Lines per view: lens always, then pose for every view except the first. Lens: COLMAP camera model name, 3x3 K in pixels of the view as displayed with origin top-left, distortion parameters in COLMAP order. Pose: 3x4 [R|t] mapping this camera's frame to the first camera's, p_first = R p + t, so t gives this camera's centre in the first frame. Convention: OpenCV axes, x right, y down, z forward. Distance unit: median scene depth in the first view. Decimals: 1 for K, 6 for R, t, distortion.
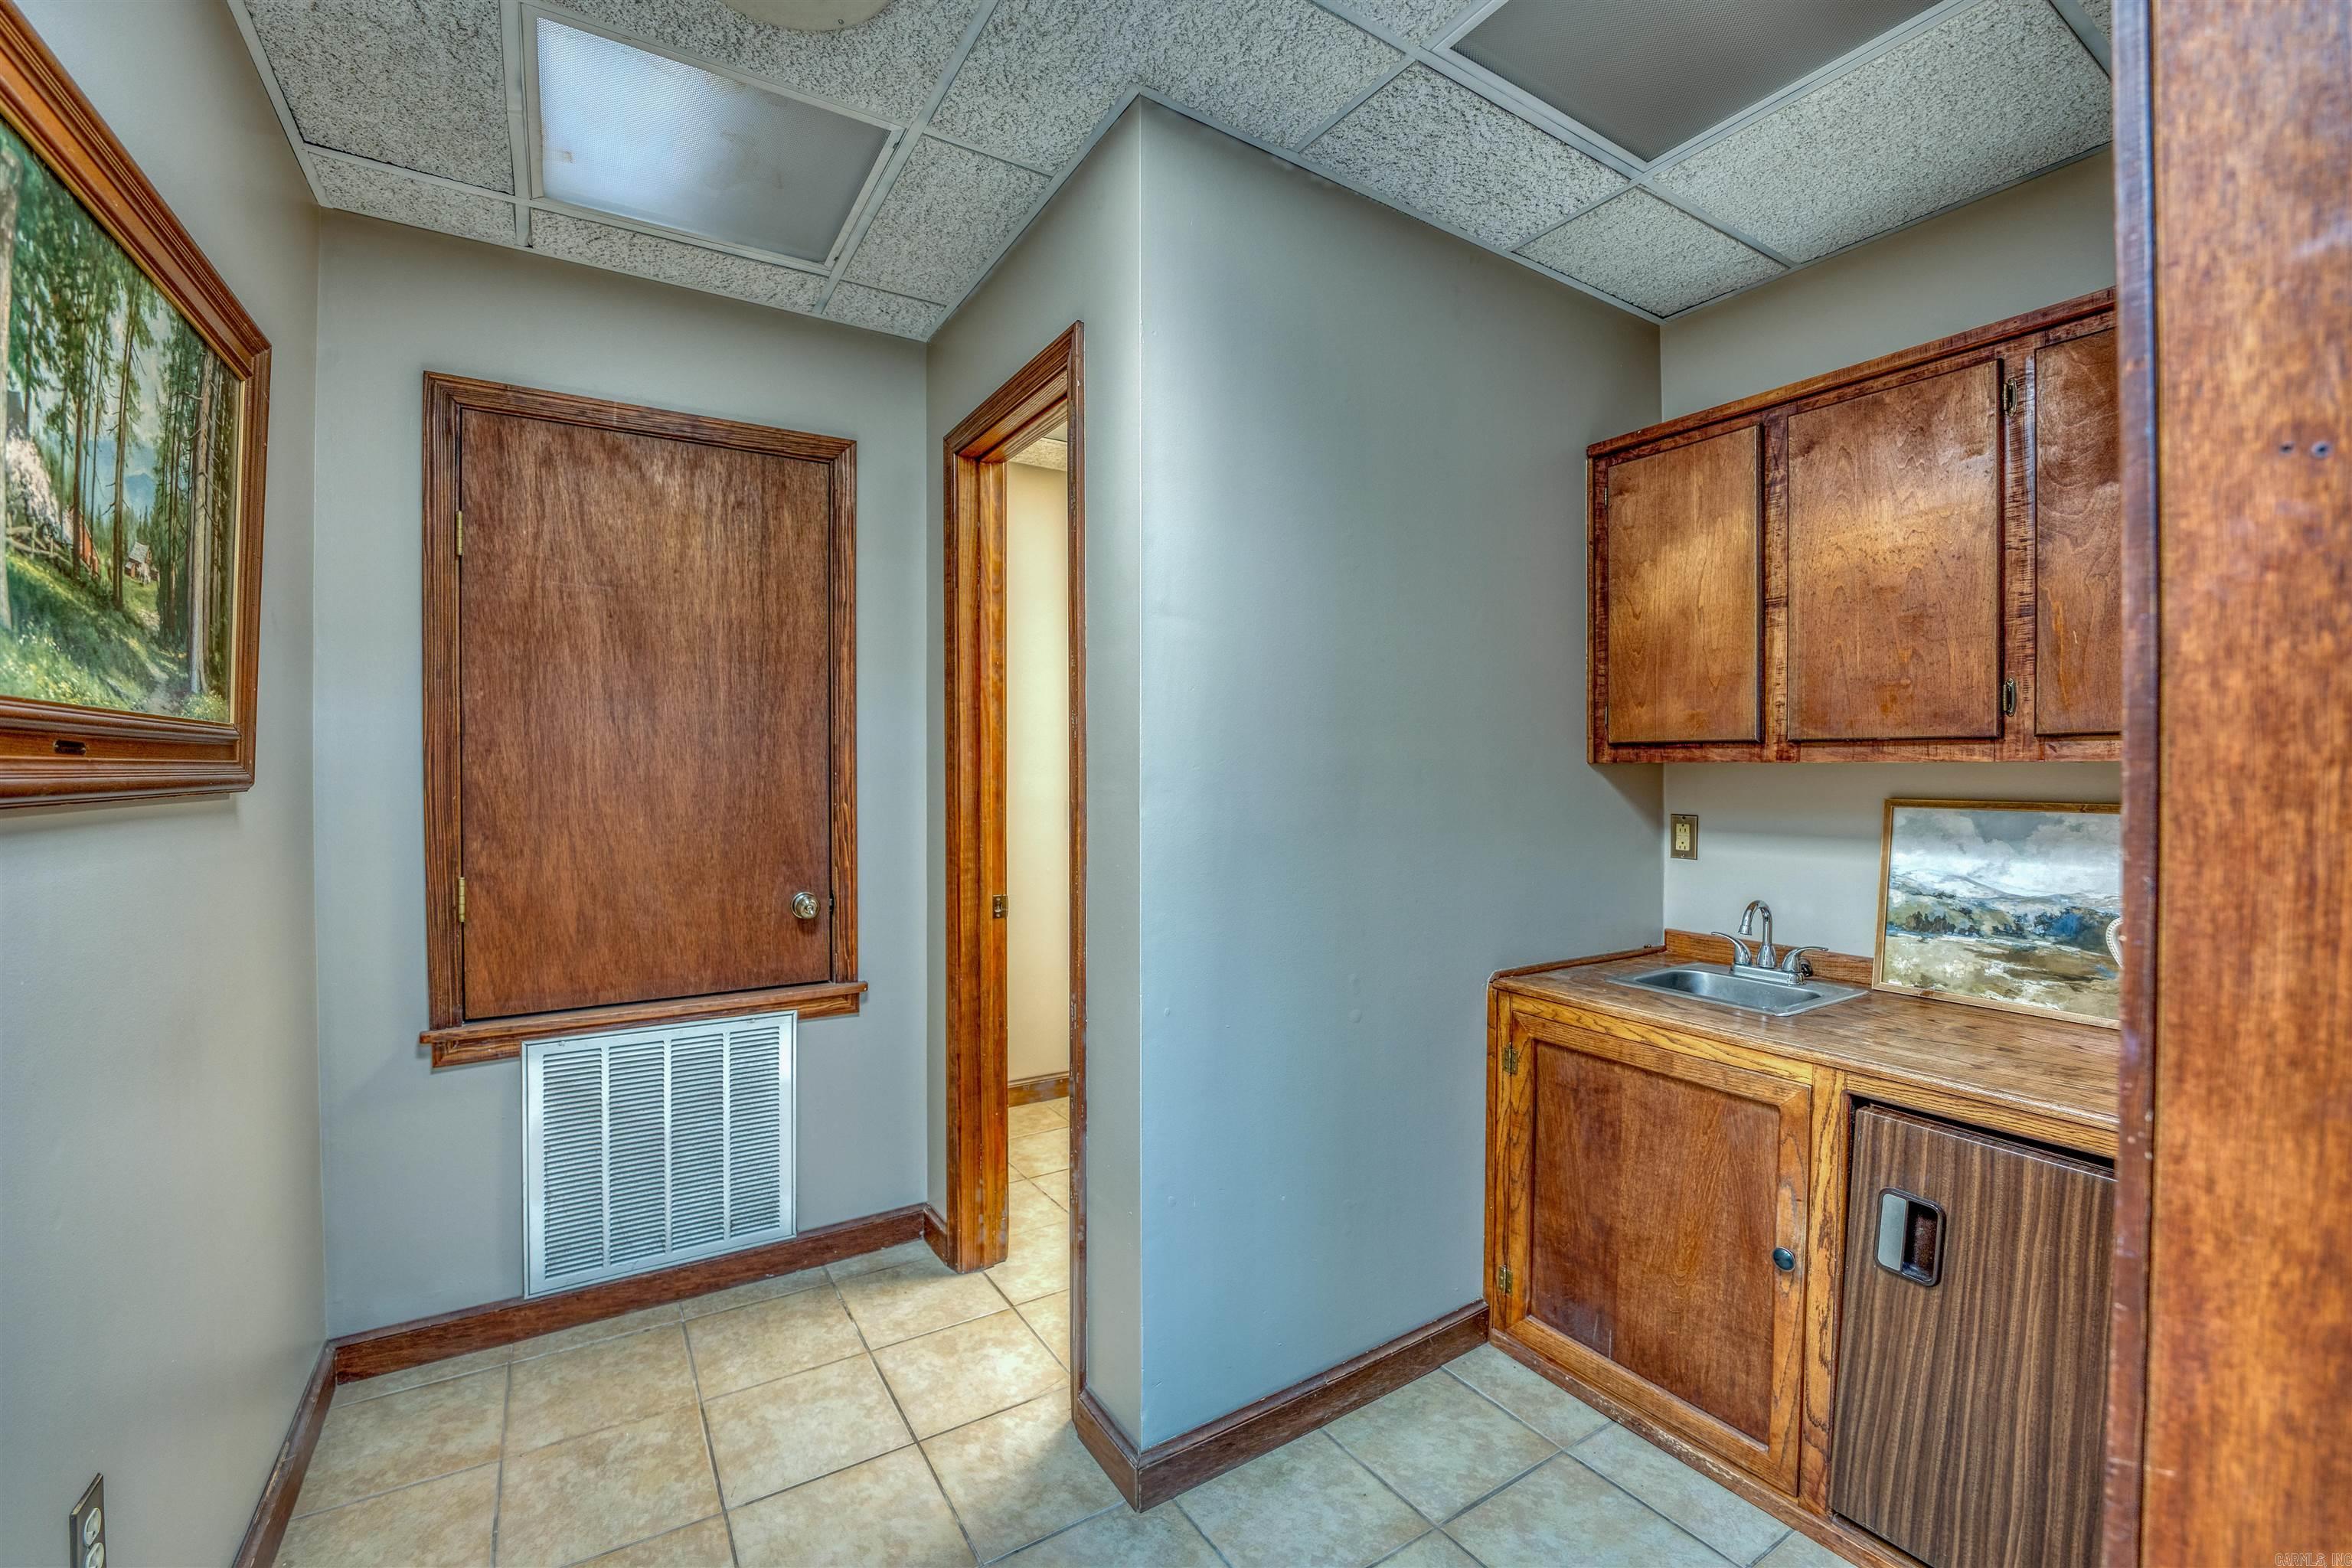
lens RADIAL K [[977.1, 0, 1176.0], [0, 977.1, 784.0], [0, 0, 1]] dist [-0.038696, 0.007862]
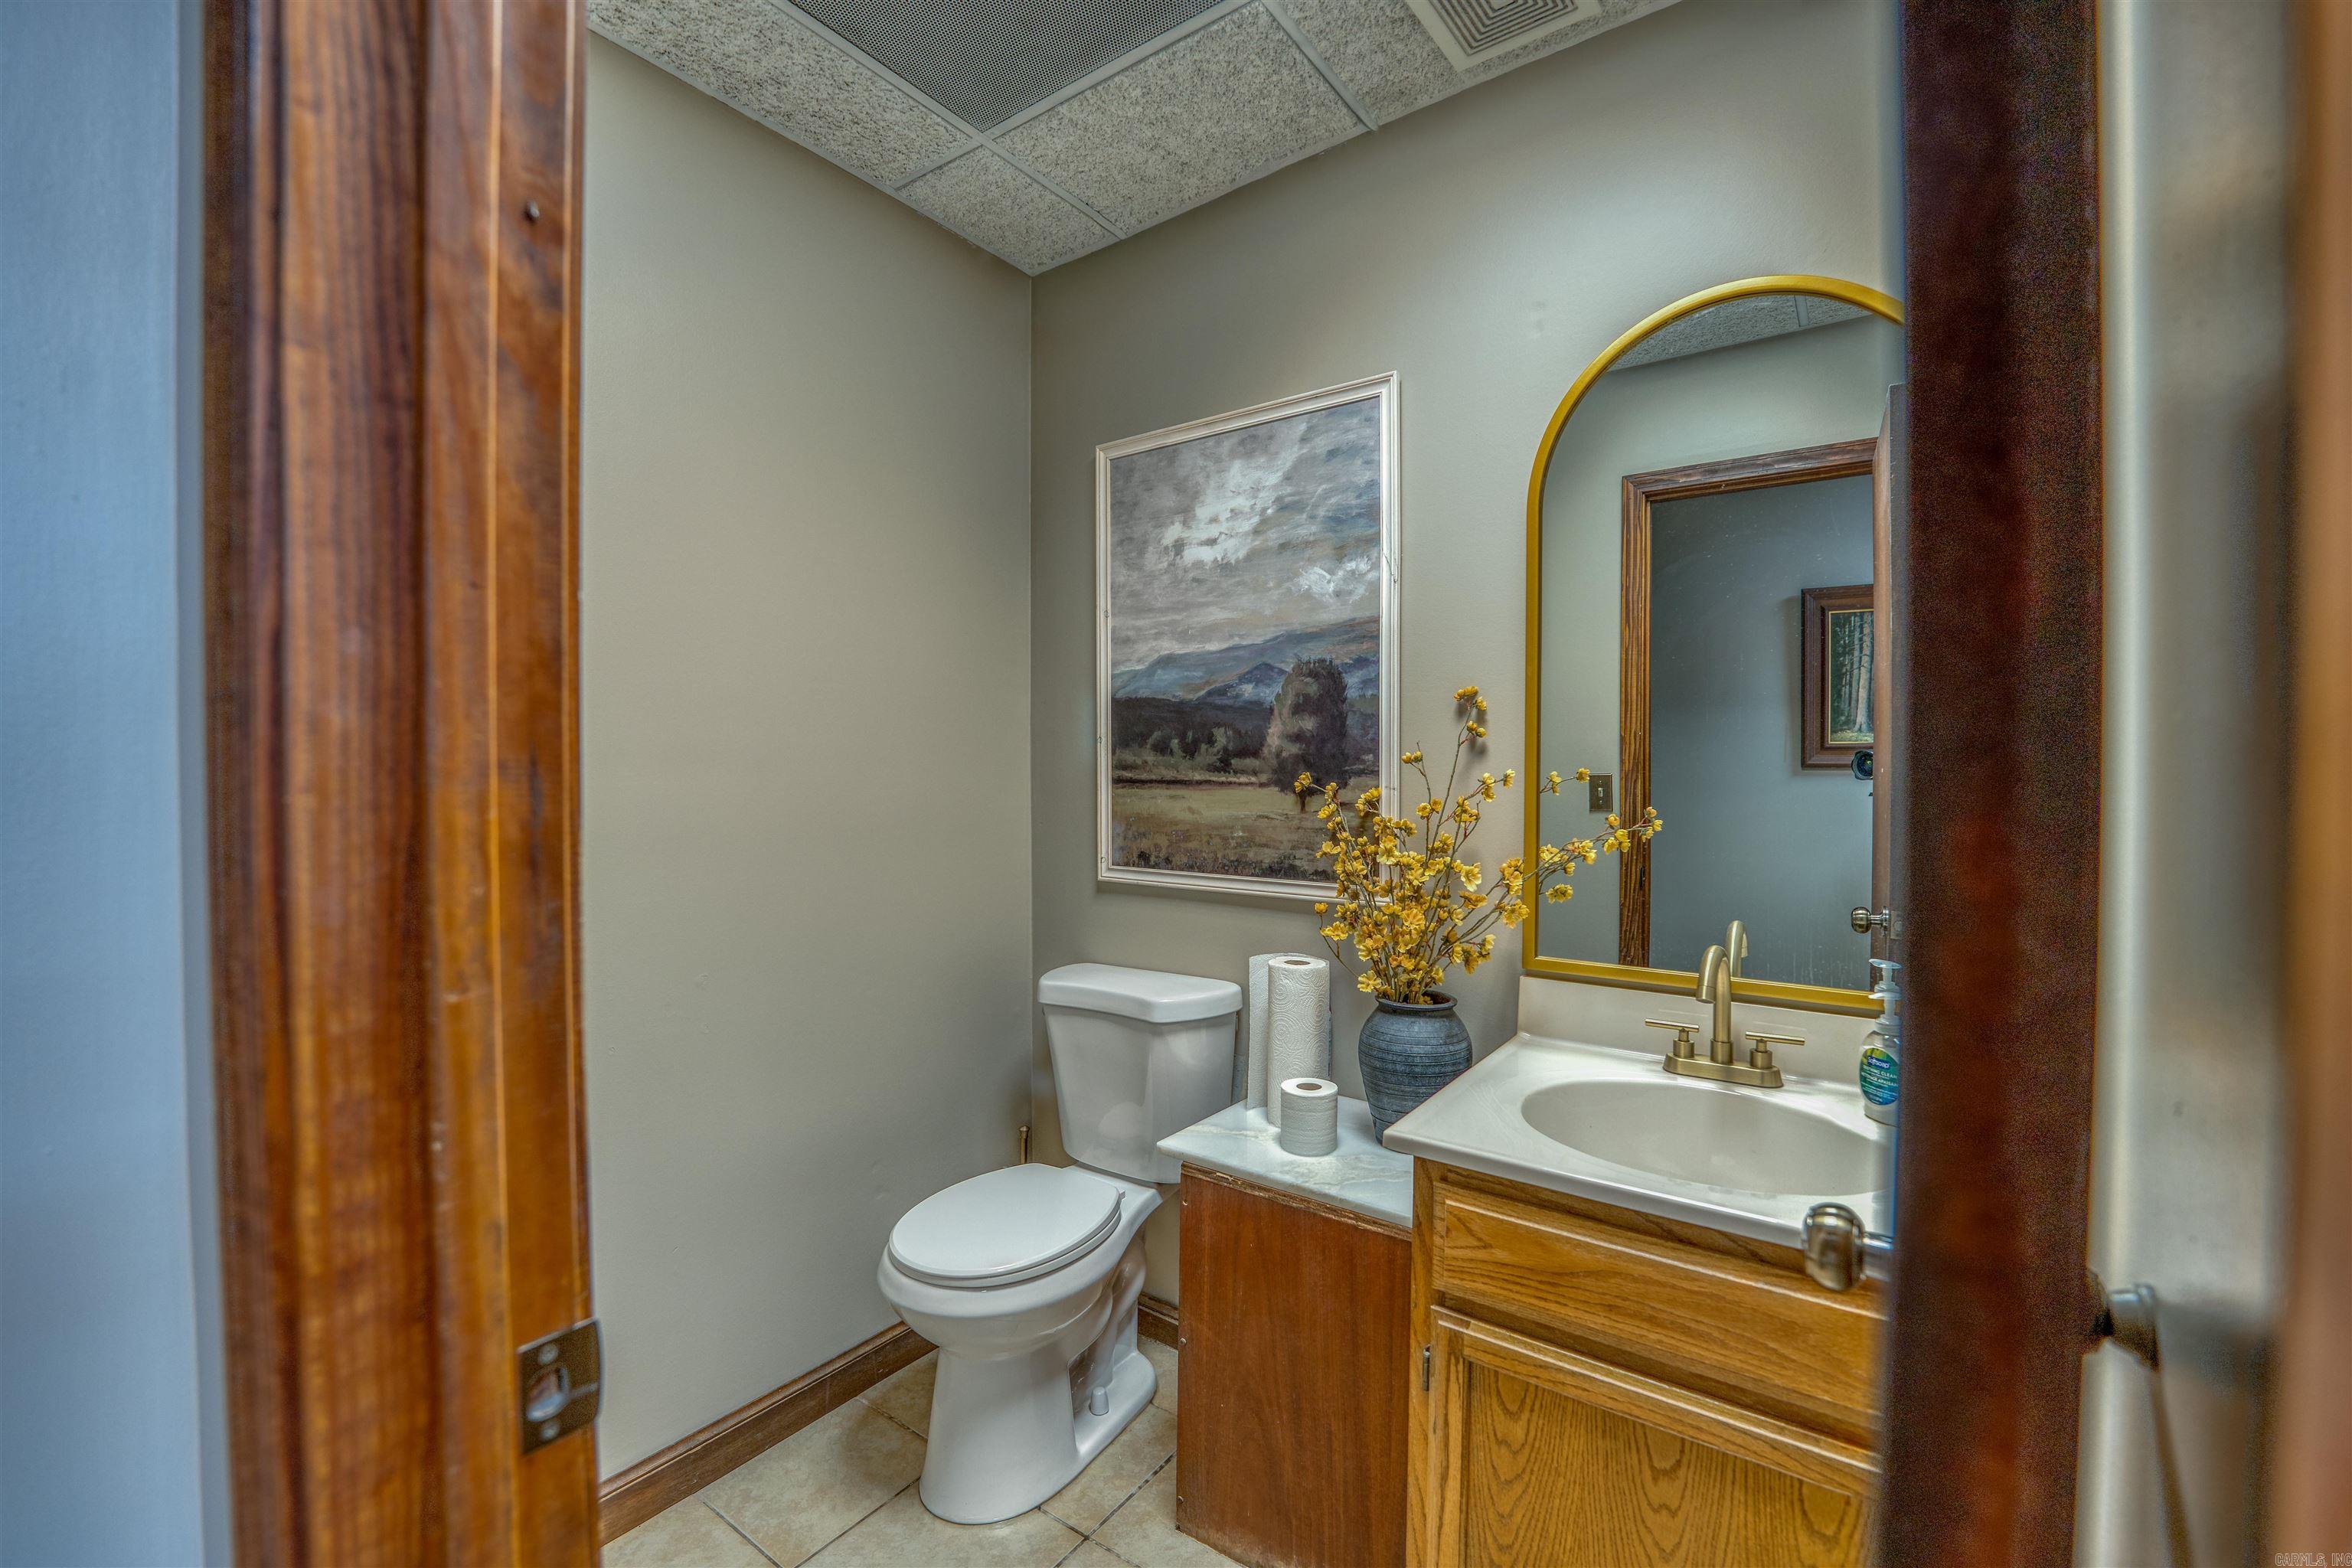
lens RADIAL K [[977.1, 0, 1176.0], [0, 977.1, 784.0], [0, 0, 1]] dist [-0.038696, 0.007862]
pose [[0.927084, -0.008441, 0.374758, -0.134202], [0.010116, 0.999946, -0.002502, -0.001858], [-0.374717, 0.006111, 0.927119, 0.769353]]
